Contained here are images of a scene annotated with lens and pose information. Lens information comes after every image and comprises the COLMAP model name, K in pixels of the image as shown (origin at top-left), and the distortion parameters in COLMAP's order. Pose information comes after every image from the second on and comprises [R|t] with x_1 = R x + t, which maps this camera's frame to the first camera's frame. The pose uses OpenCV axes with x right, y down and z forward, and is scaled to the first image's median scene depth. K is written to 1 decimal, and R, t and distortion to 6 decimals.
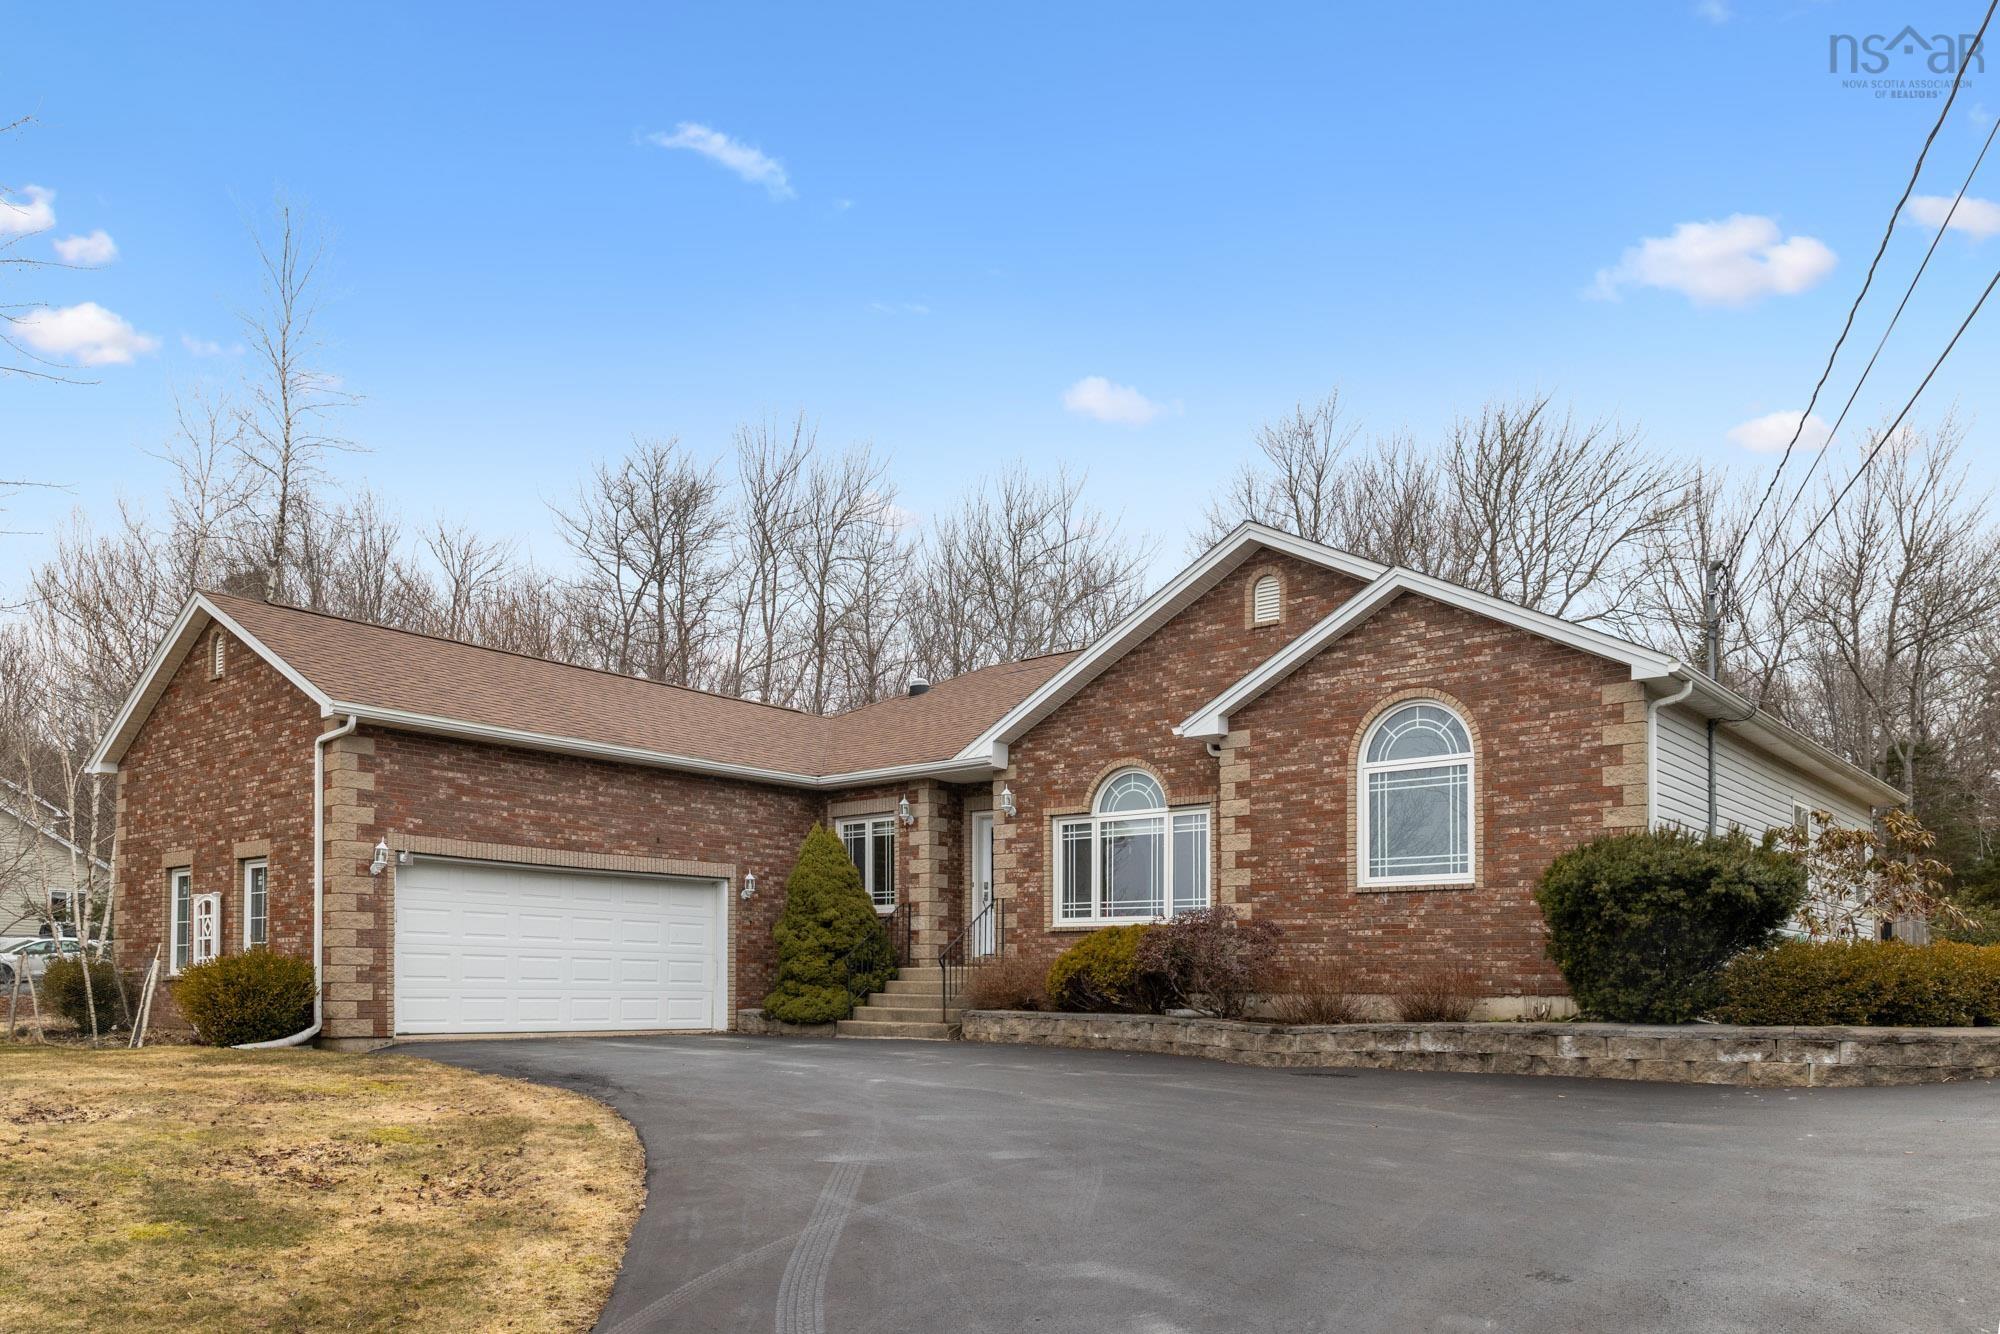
lens RADIAL K [[1403.2, 0, 988.5], [0, 1403.2, 752.6], [0, 0, 1]] dist [0.012422, 0.000521]
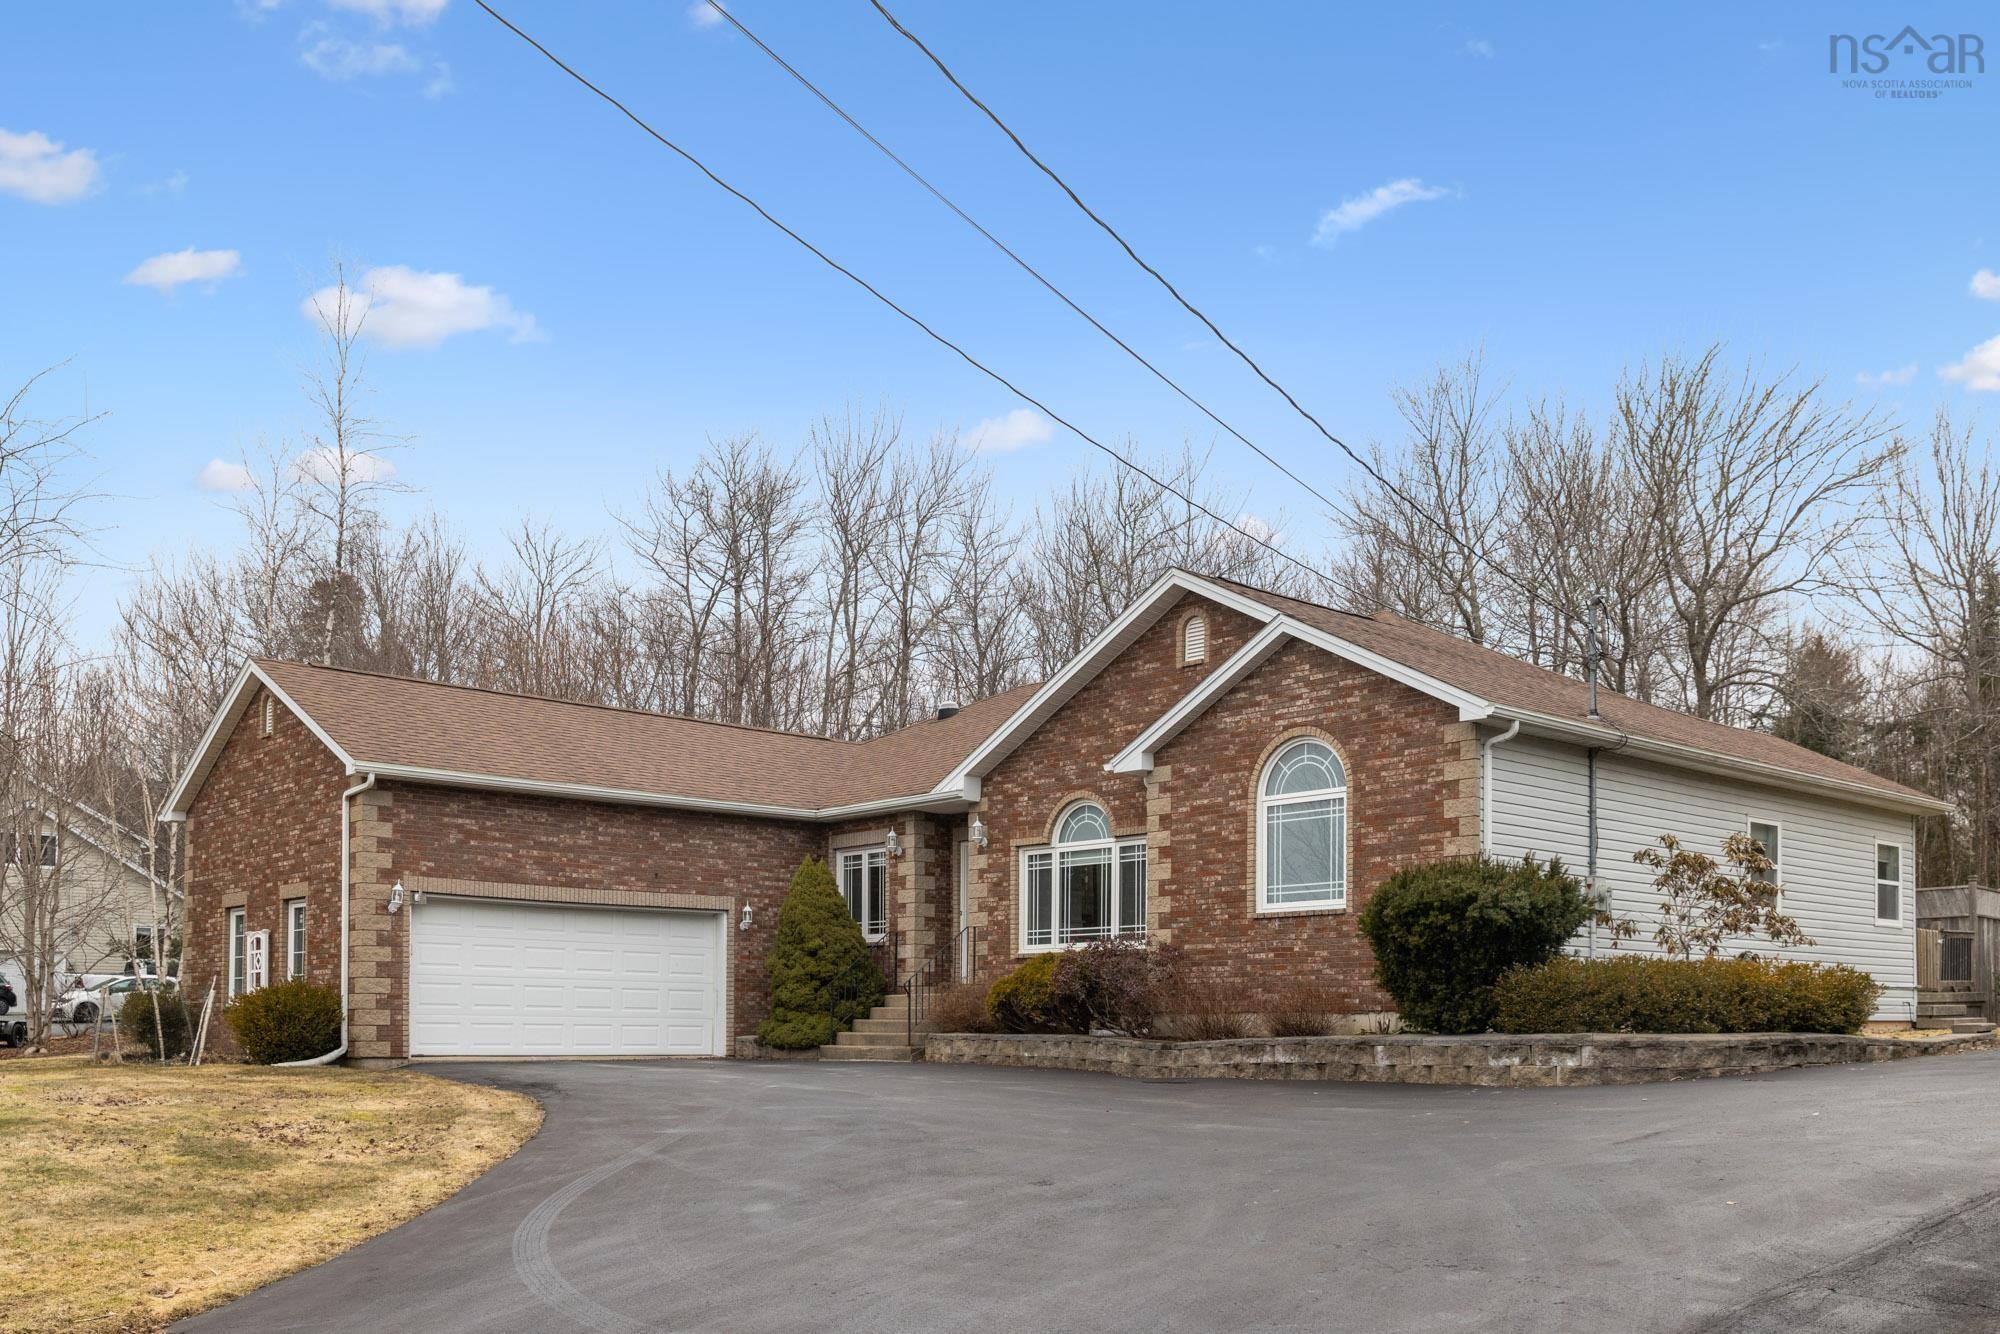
lens RADIAL K [[1720.5, 0, 1001.3], [0, 1720.5, 662.7], [0, 0, 1]] dist [0.002981, 0.010641]
pose [[0.992032, -0.031243, -0.122047, 0.223006], [0.025641, 0.998556, -0.047211, -0.036075], [0.123346, 0.043706, 0.991401, -0.317981]]
